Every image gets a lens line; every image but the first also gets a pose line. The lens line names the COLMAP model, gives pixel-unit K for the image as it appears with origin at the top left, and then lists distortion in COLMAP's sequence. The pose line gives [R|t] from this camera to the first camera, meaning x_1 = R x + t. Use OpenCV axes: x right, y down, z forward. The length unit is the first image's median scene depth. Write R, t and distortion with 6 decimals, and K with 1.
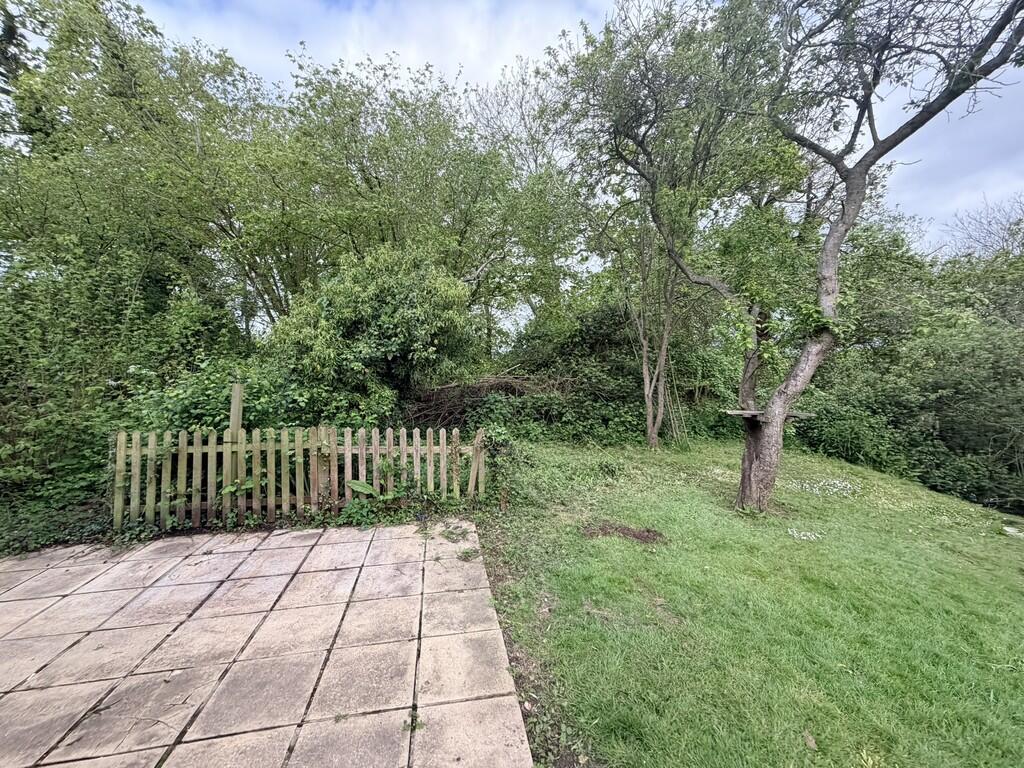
lens RADIAL K [[407.4, 0, 509.4], [0, 407.4, 384.9], [0, 0, 1]] dist [0.001197, -0.000068]
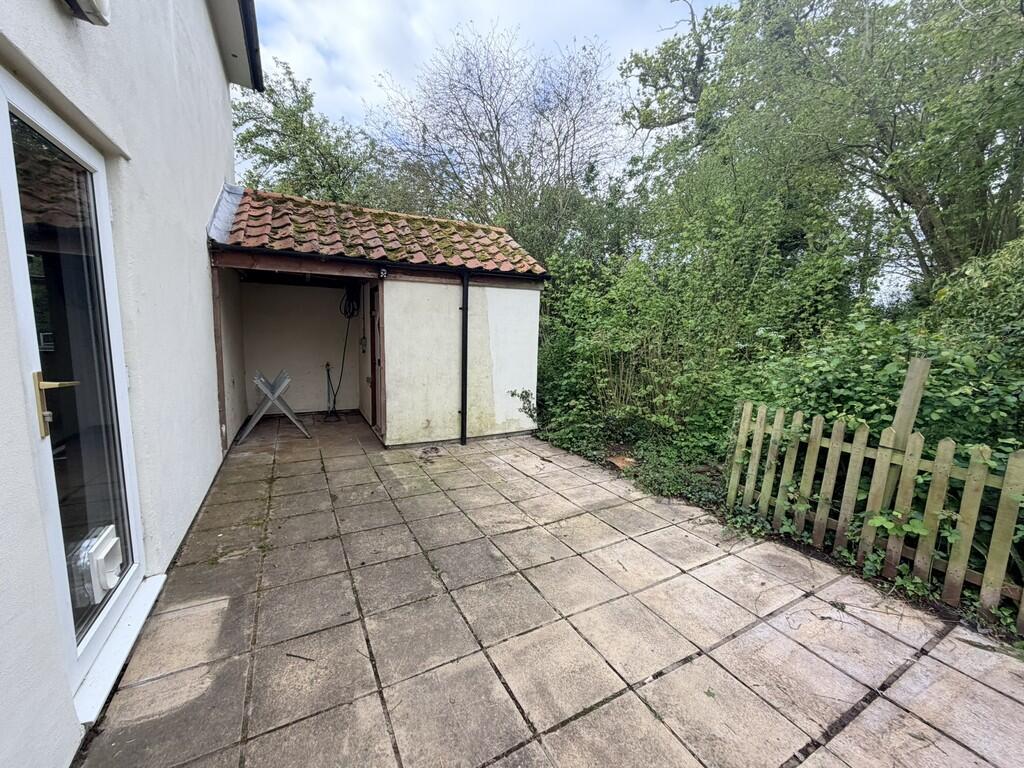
lens RADIAL K [[407.4, 0, 509.4], [0, 407.4, 384.9], [0, 0, 1]] dist [0.001197, -0.000068]
pose [[0.312282, 0.145735, -0.938745, -0.267005], [-0.068399, 0.989048, 0.130791, -0.001151], [0.947524, 0.023365, 0.318829, 0.210473]]
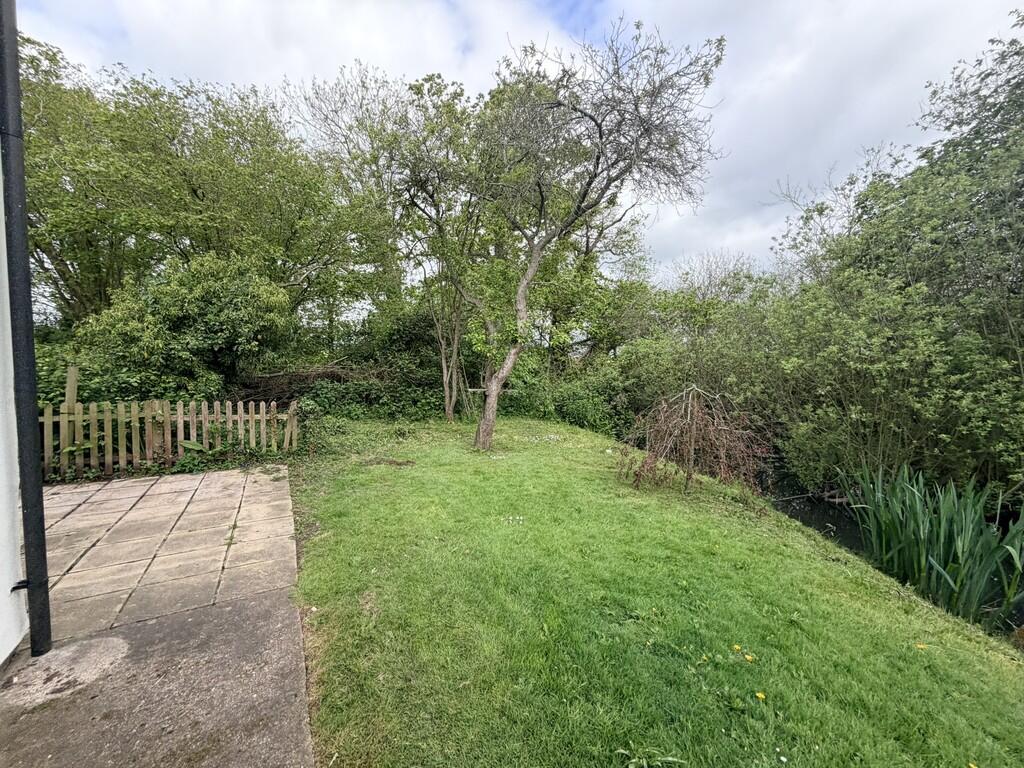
lens RADIAL K [[407.4, 0, 509.4], [0, 407.4, 384.9], [0, 0, 1]] dist [0.001197, -0.000068]
pose [[0.940788, -0.001099, 0.338993, 0.160223], [-0.004345, 0.999874, 0.015298, 0.026285], [-0.338967, -0.015865, 0.940665, -0.601227]]
